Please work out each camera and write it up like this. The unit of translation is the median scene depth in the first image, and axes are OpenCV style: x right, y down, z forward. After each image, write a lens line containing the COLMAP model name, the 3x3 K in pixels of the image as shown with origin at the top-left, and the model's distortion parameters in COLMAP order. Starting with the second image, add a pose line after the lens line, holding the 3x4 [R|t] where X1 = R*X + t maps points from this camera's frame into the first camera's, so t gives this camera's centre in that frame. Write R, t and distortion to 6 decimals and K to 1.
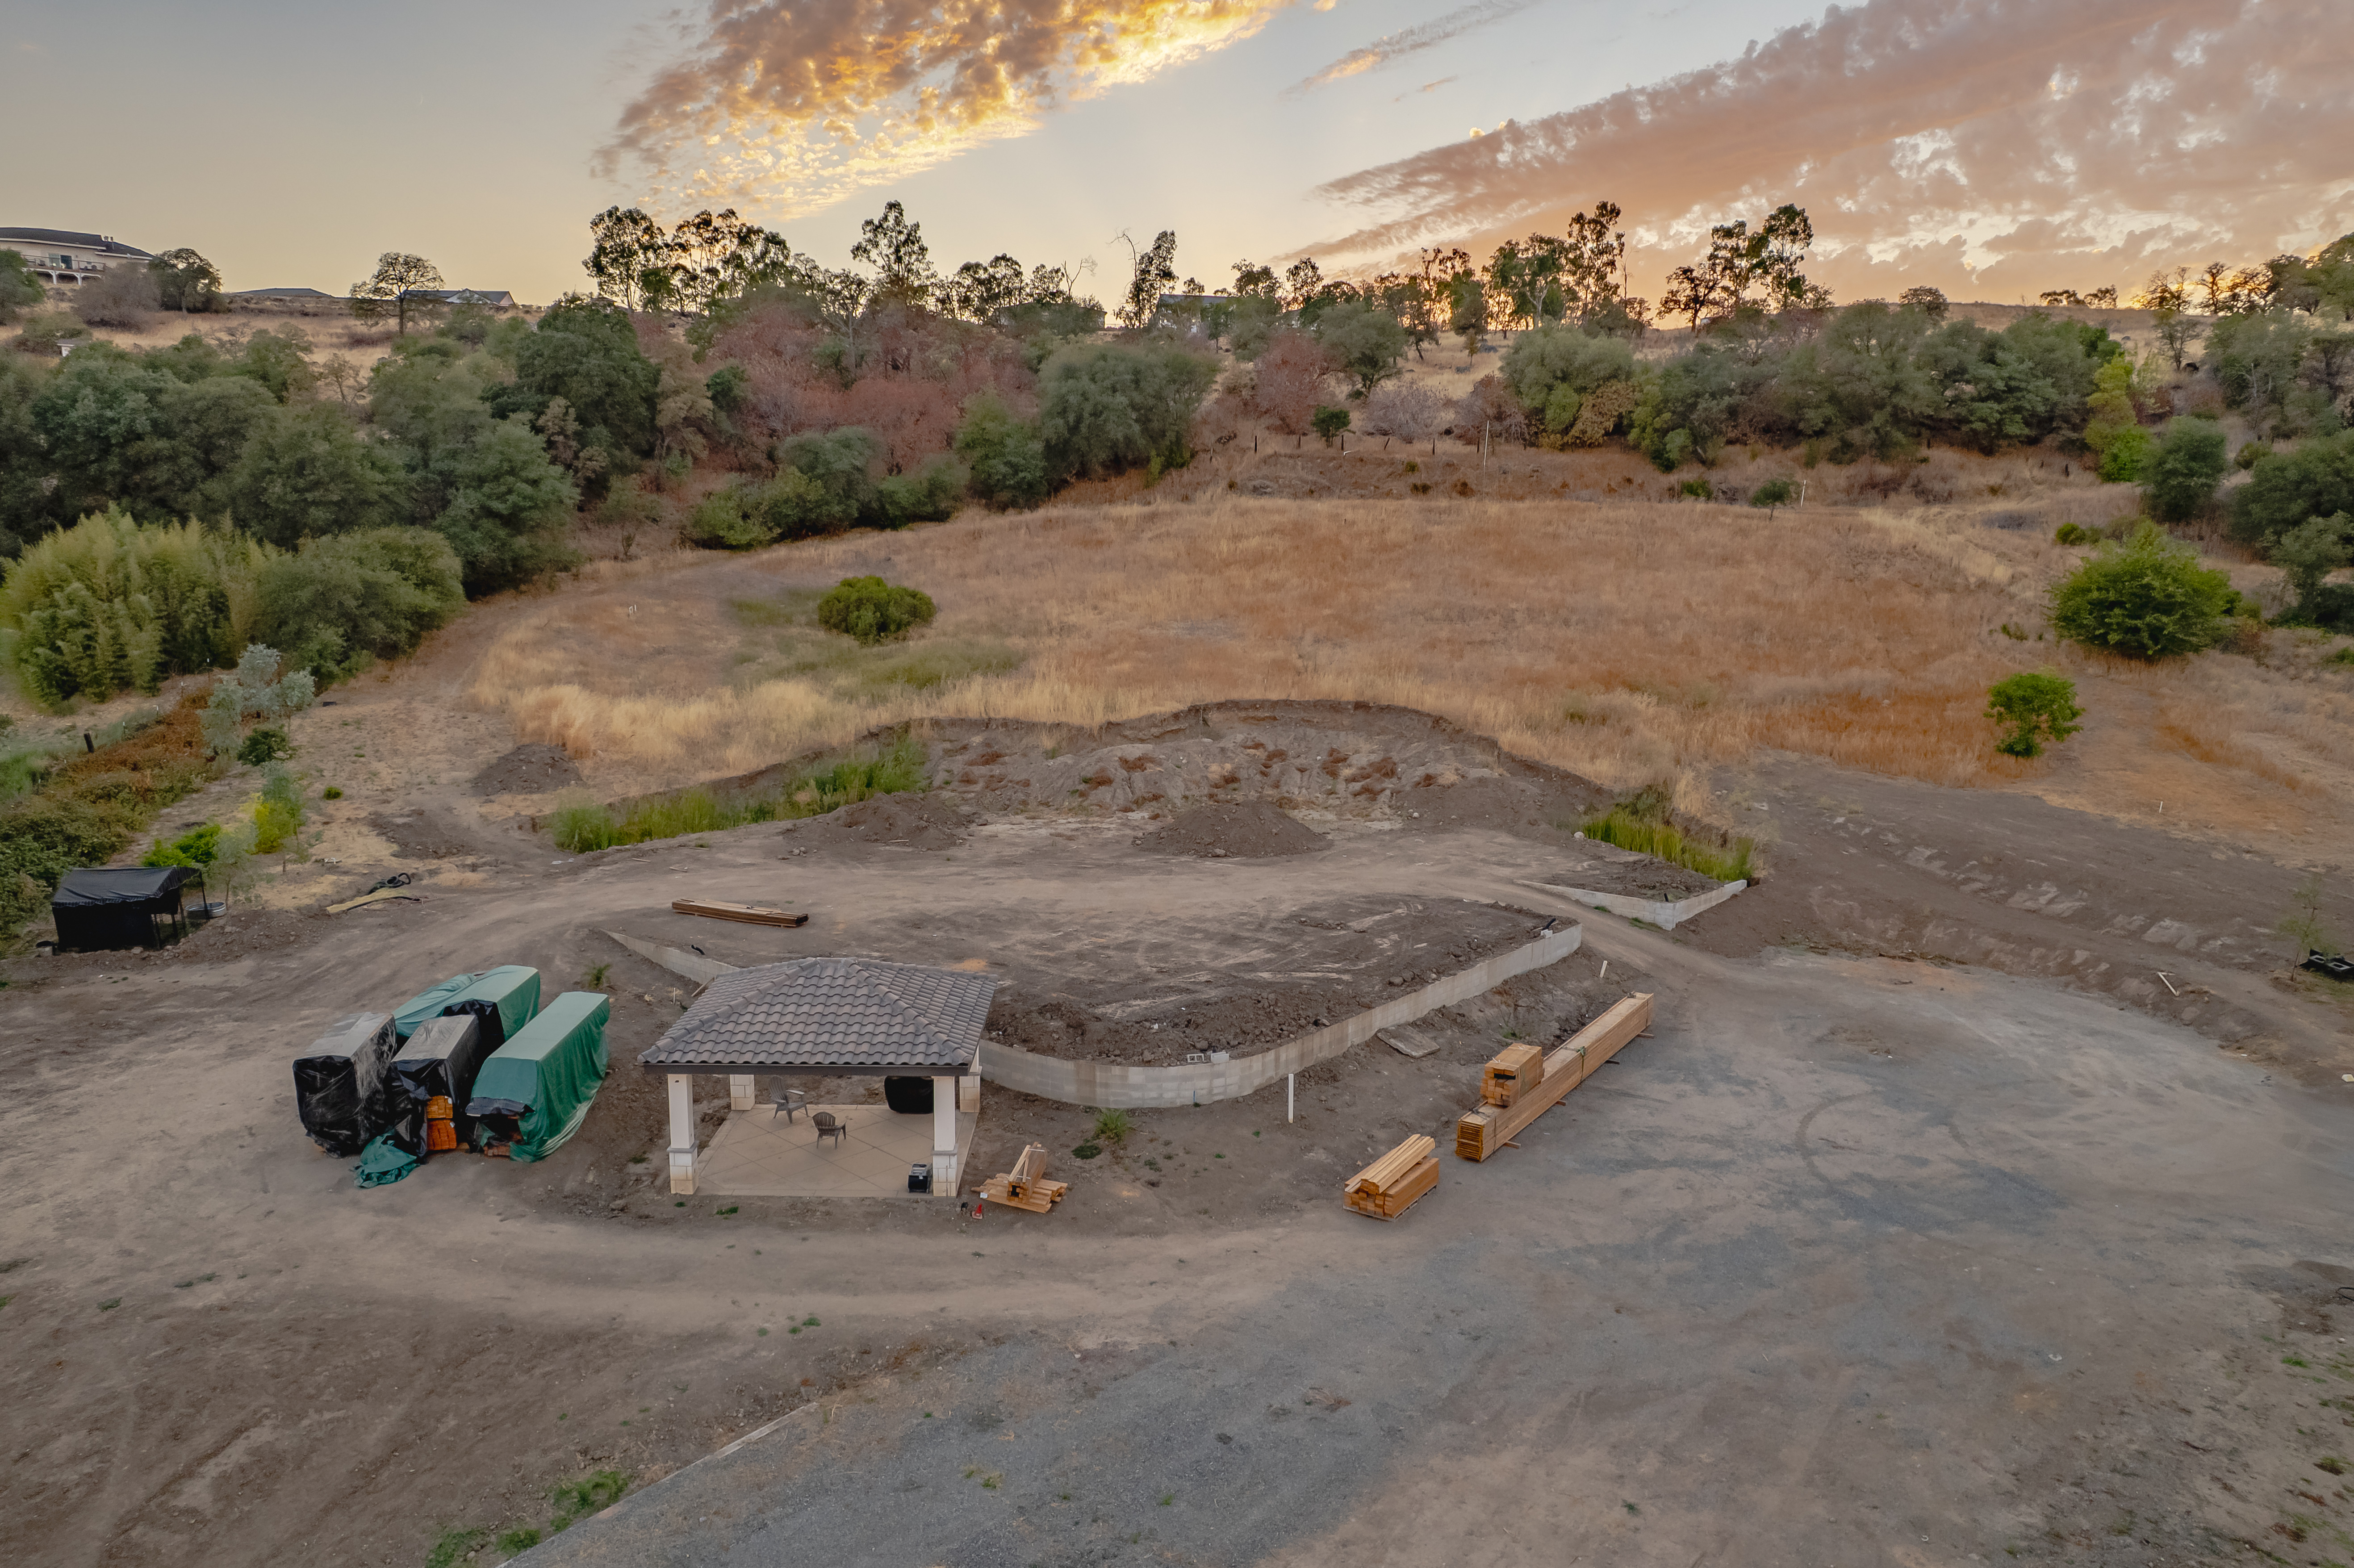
lens RADIAL K [[1557.5, 0, 1160.8], [0, 1557.5, 806.3], [0, 0, 1]] dist [-0.065688, 0.055695]
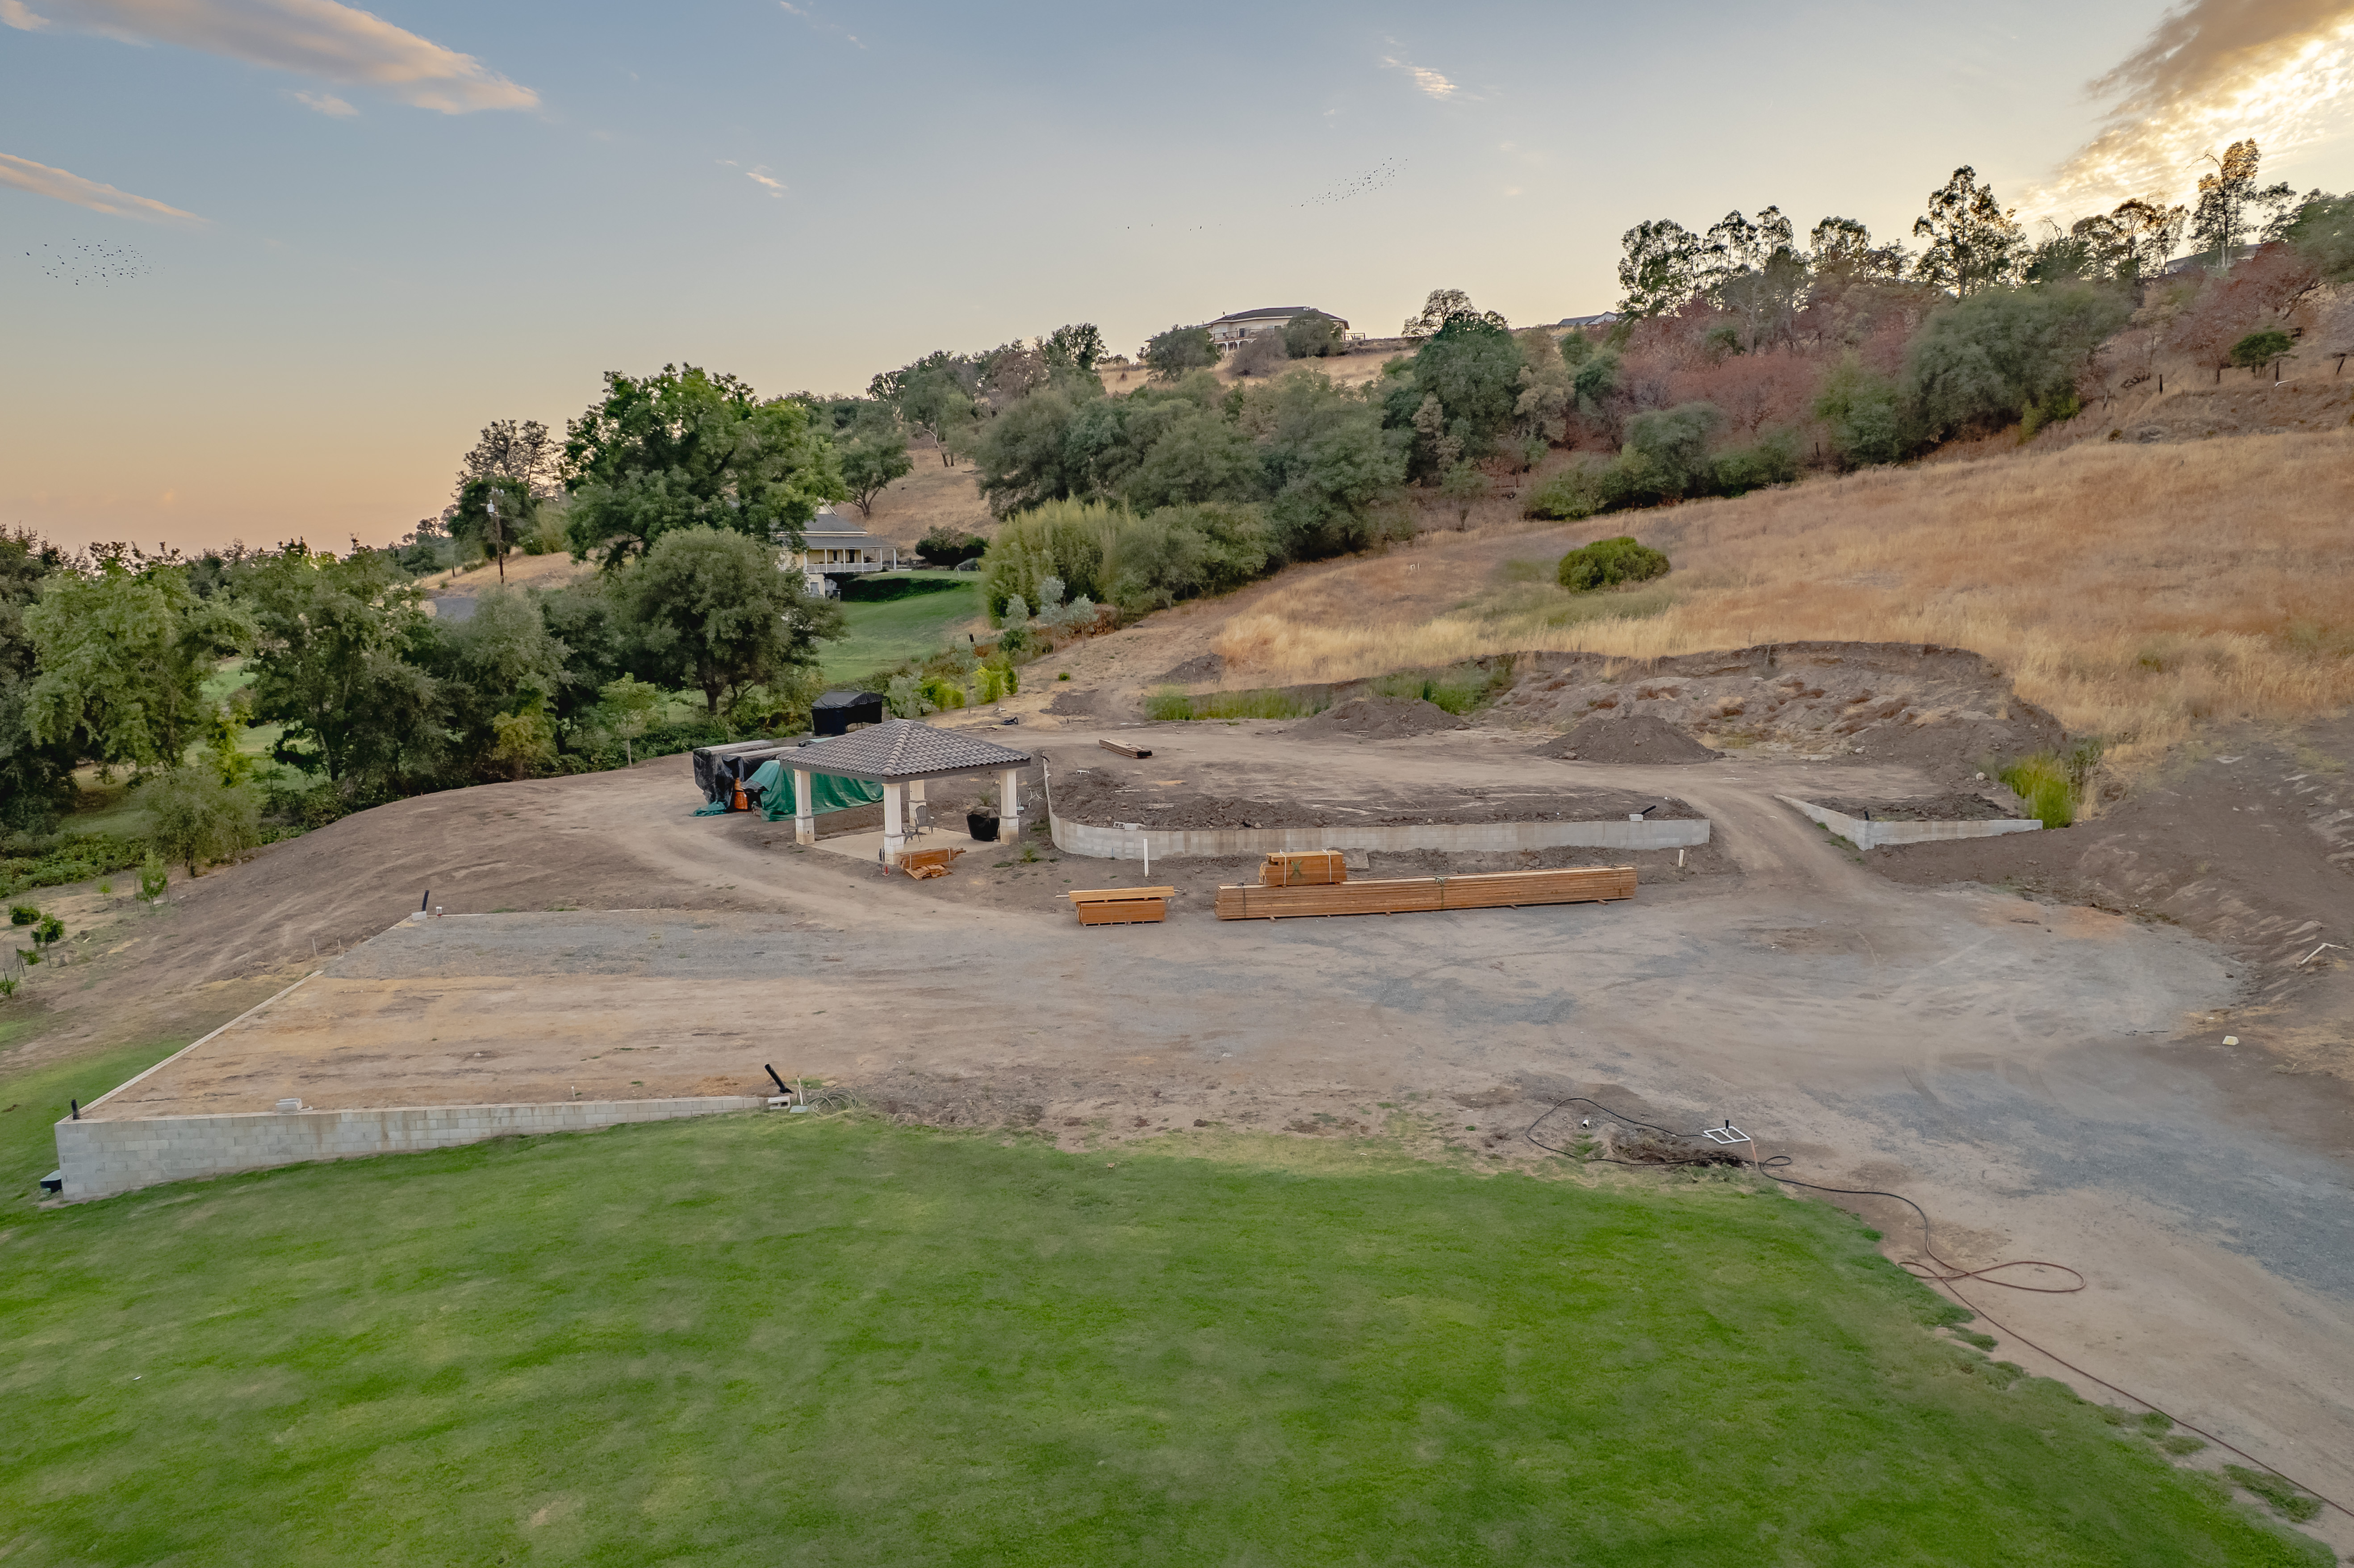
lens RADIAL K [[1557.5, 0, 1160.8], [0, 1557.5, 806.3], [0, 0, 1]] dist [-0.065688, 0.055695]
pose [[0.693881, 0.094214, -0.713900, 0.446548], [-0.102794, 0.994210, 0.031295, 0.044393], [0.712715, 0.051669, 0.699548, 0.033586]]
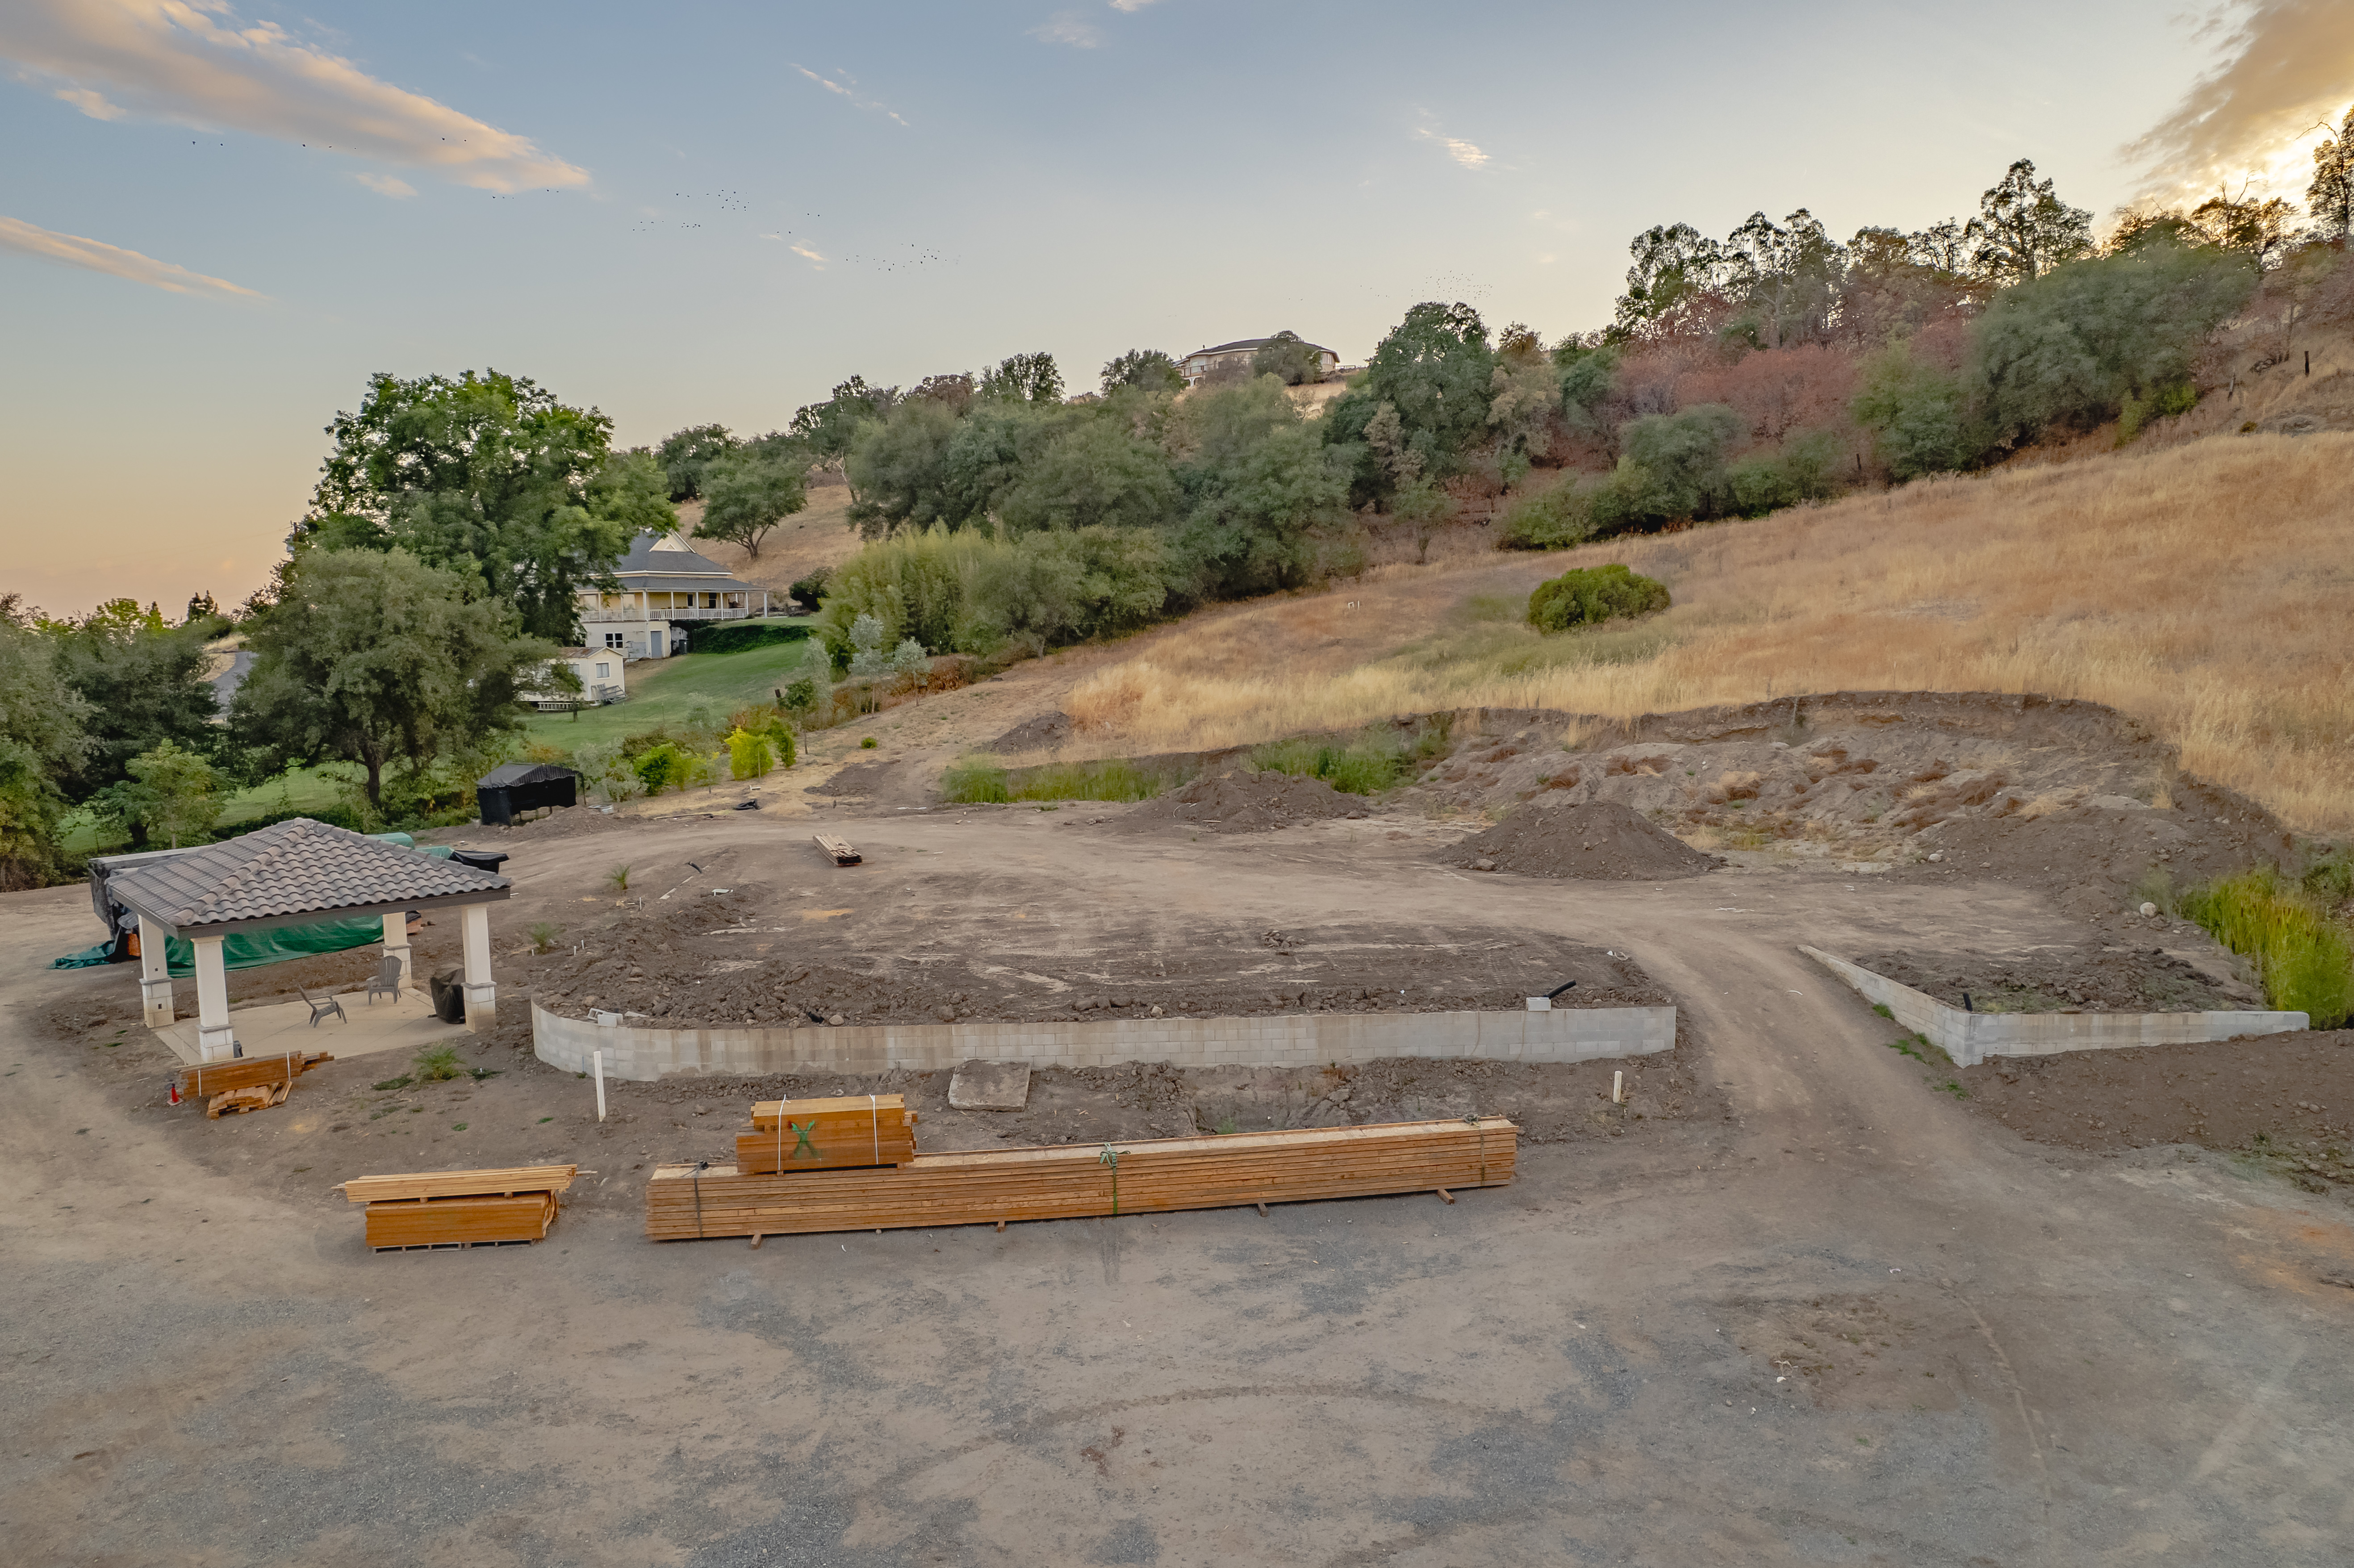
lens RADIAL K [[1557.5, 0, 1160.8], [0, 1557.5, 806.3], [0, 0, 1]] dist [-0.065688, 0.055695]
pose [[0.675968, 0.064869, -0.734070, 0.329241], [-0.102779, 0.994681, -0.006745, 0.017374], [0.729728, 0.080006, 0.679040, 0.302641]]
